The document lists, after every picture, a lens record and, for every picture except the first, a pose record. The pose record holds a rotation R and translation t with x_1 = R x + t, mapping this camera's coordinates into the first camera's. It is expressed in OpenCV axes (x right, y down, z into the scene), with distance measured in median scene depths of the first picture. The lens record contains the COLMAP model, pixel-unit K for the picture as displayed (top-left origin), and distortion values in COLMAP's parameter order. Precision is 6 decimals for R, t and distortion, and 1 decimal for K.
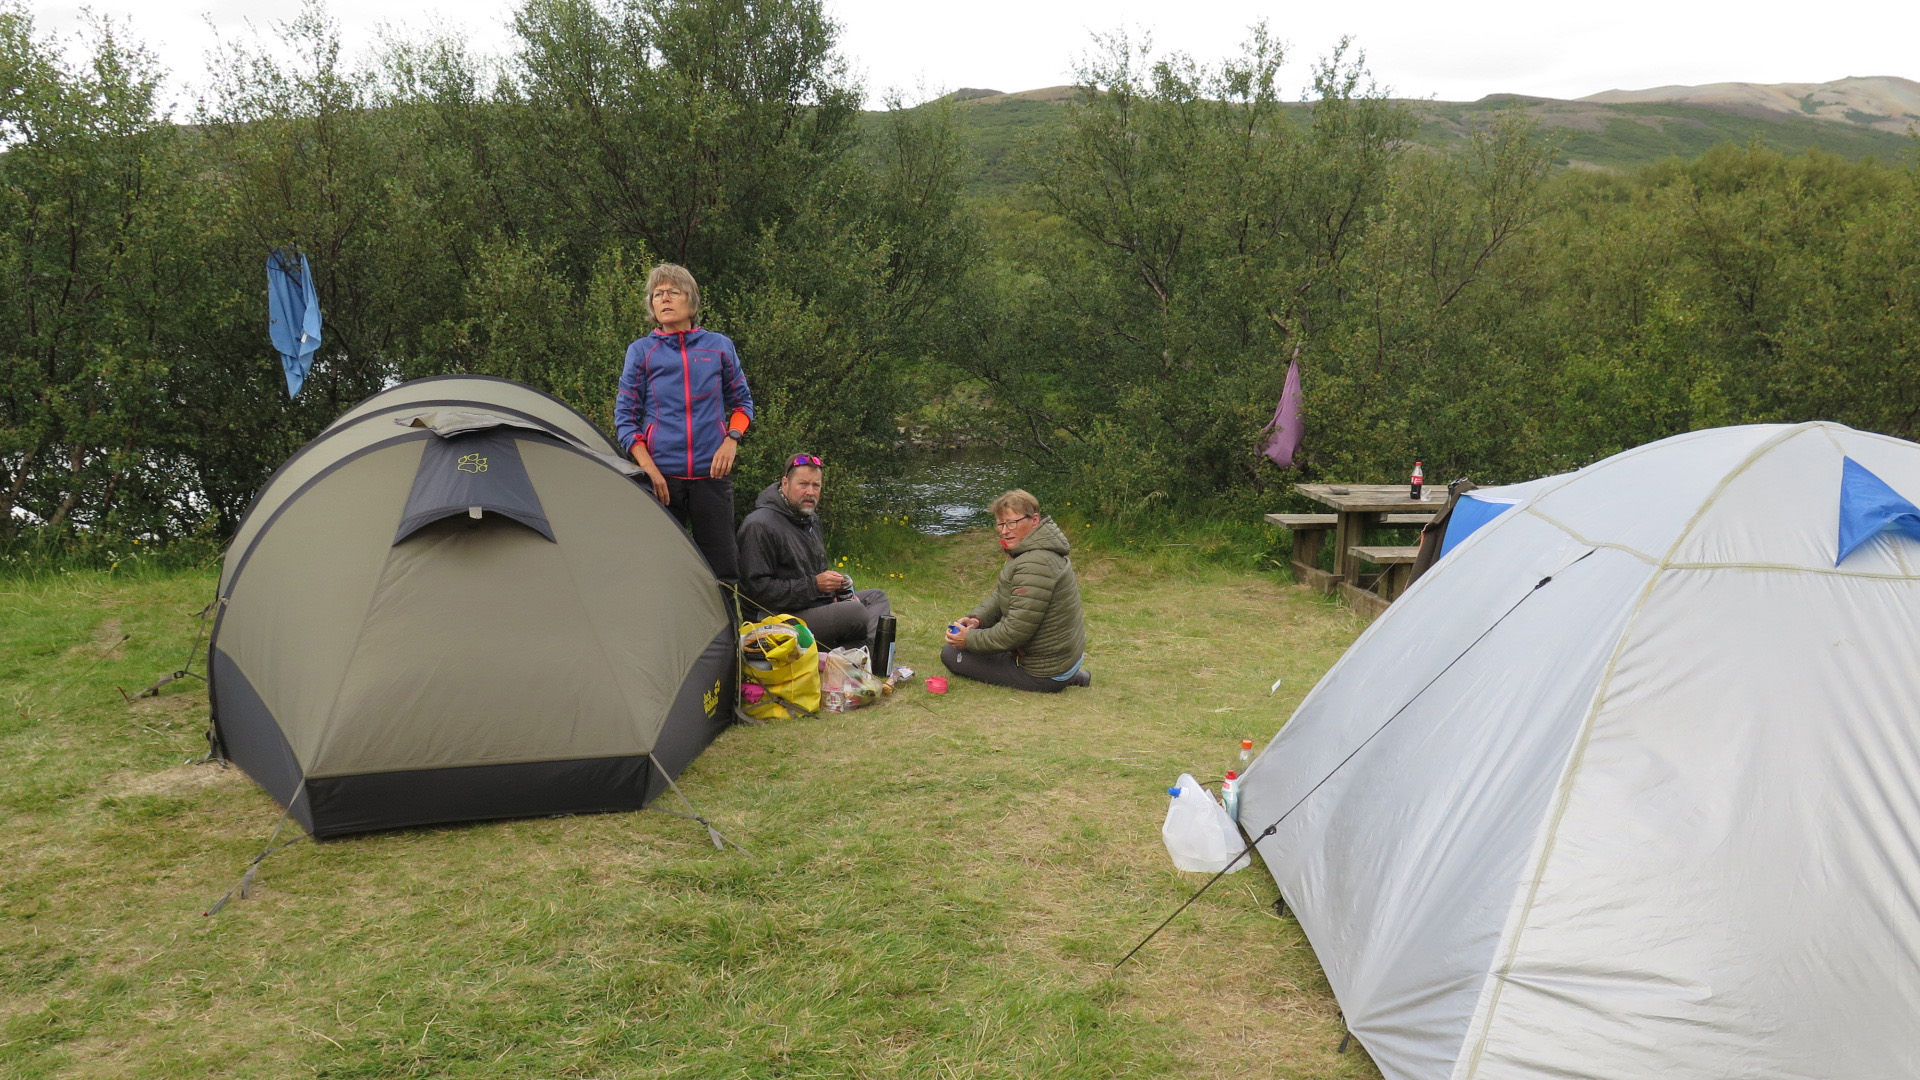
lens RADIAL K [[1655.6, 0, 950.4], [0, 1655.6, 525.2], [0, 0, 1]] dist [0.005329, 0.009408]
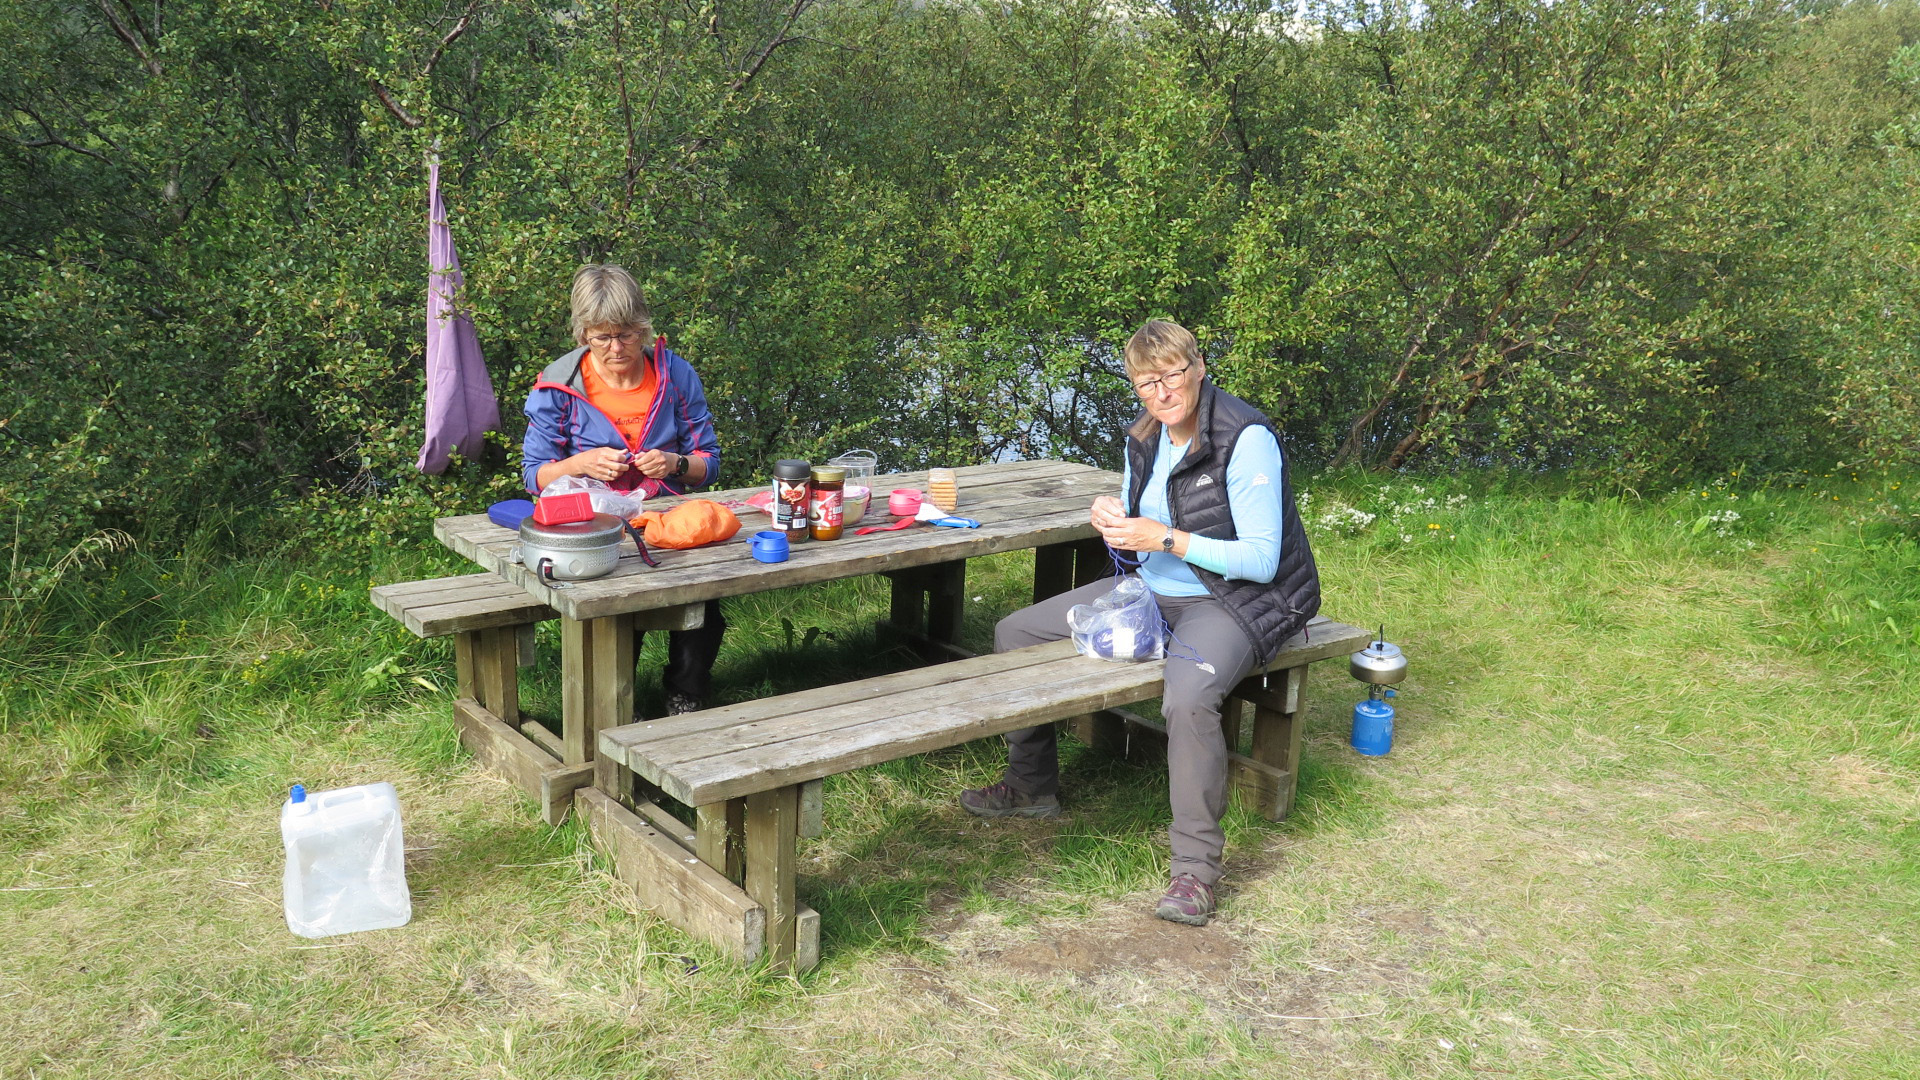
lens RADIAL K [[1655.6, 0, 956.9], [0, 1655.6, 543.2], [0, 0, 1]] dist [0.005329, 0.009408]
pose [[0.894906, -0.095810, 0.435848, 0.144720], [0.060412, 0.993700, 0.094397, -0.043847], [-0.442146, -0.058146, 0.895056, 0.596828]]
